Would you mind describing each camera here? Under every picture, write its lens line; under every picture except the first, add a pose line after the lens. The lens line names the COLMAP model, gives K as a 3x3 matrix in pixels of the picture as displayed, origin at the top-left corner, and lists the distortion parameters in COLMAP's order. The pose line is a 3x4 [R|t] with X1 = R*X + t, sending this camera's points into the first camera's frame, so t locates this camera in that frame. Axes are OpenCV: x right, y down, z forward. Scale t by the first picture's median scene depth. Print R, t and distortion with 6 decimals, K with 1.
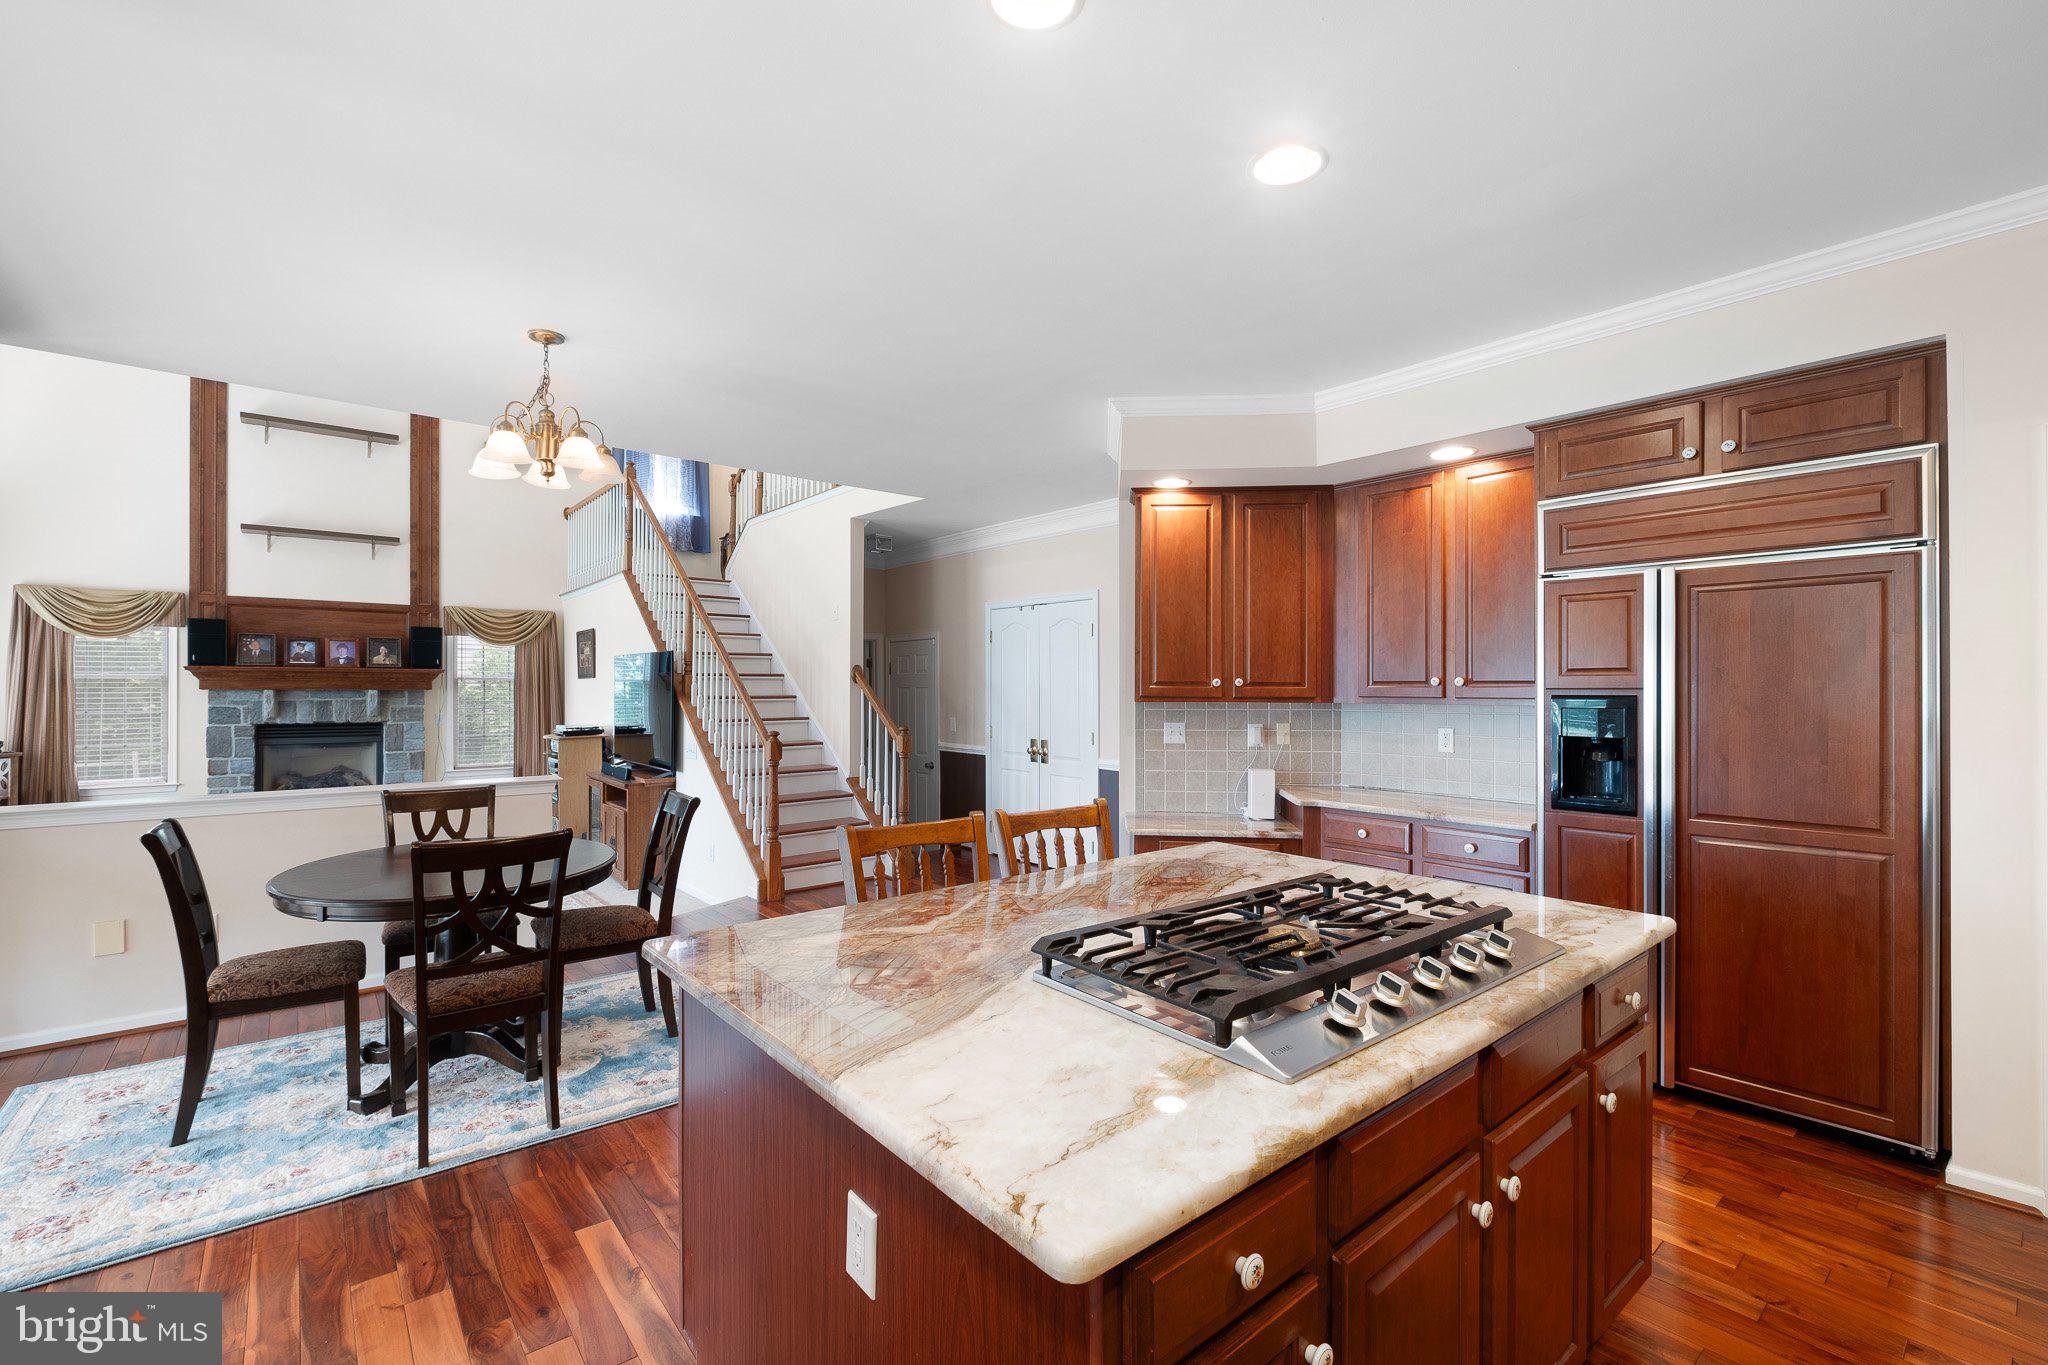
lens RADIAL K [[876.7, 0, 1024.0], [0, 876.7, 682.5], [0, 0, 1]] dist [-0.002280, -0.000713]
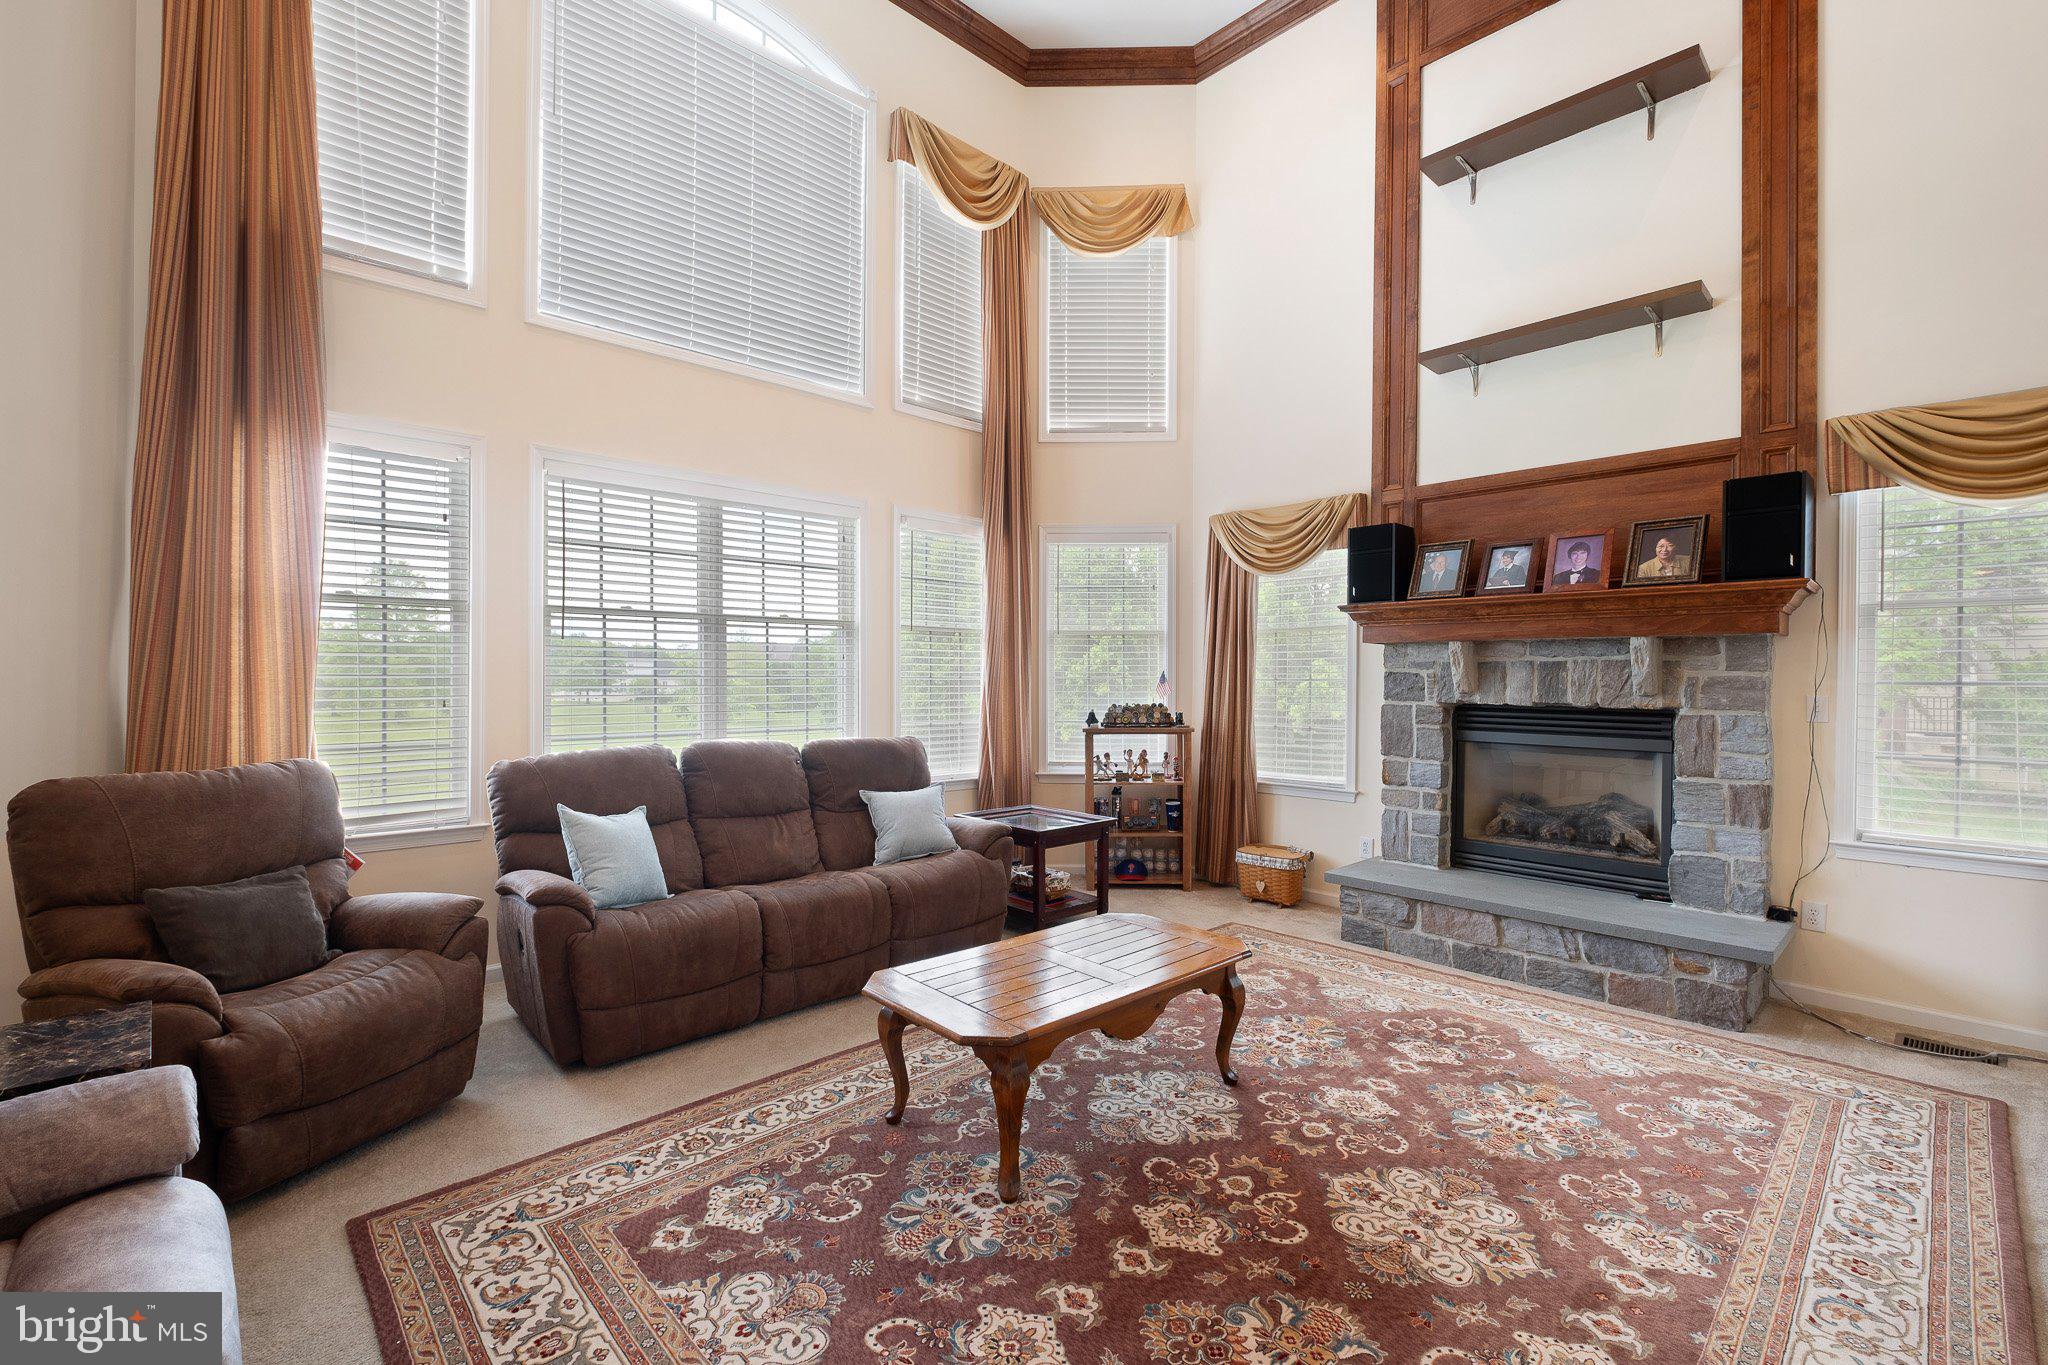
lens RADIAL K [[876.7, 0, 1024.0], [0, 876.7, 682.5], [0, 0, 1]] dist [-0.002280, -0.000713]
pose [[0.035480, 0.001566, -0.999369, -0.314094], [0.000694, 0.999998, 0.001591, 0.032403], [0.999370, -0.000750, 0.035479, 0.692708]]
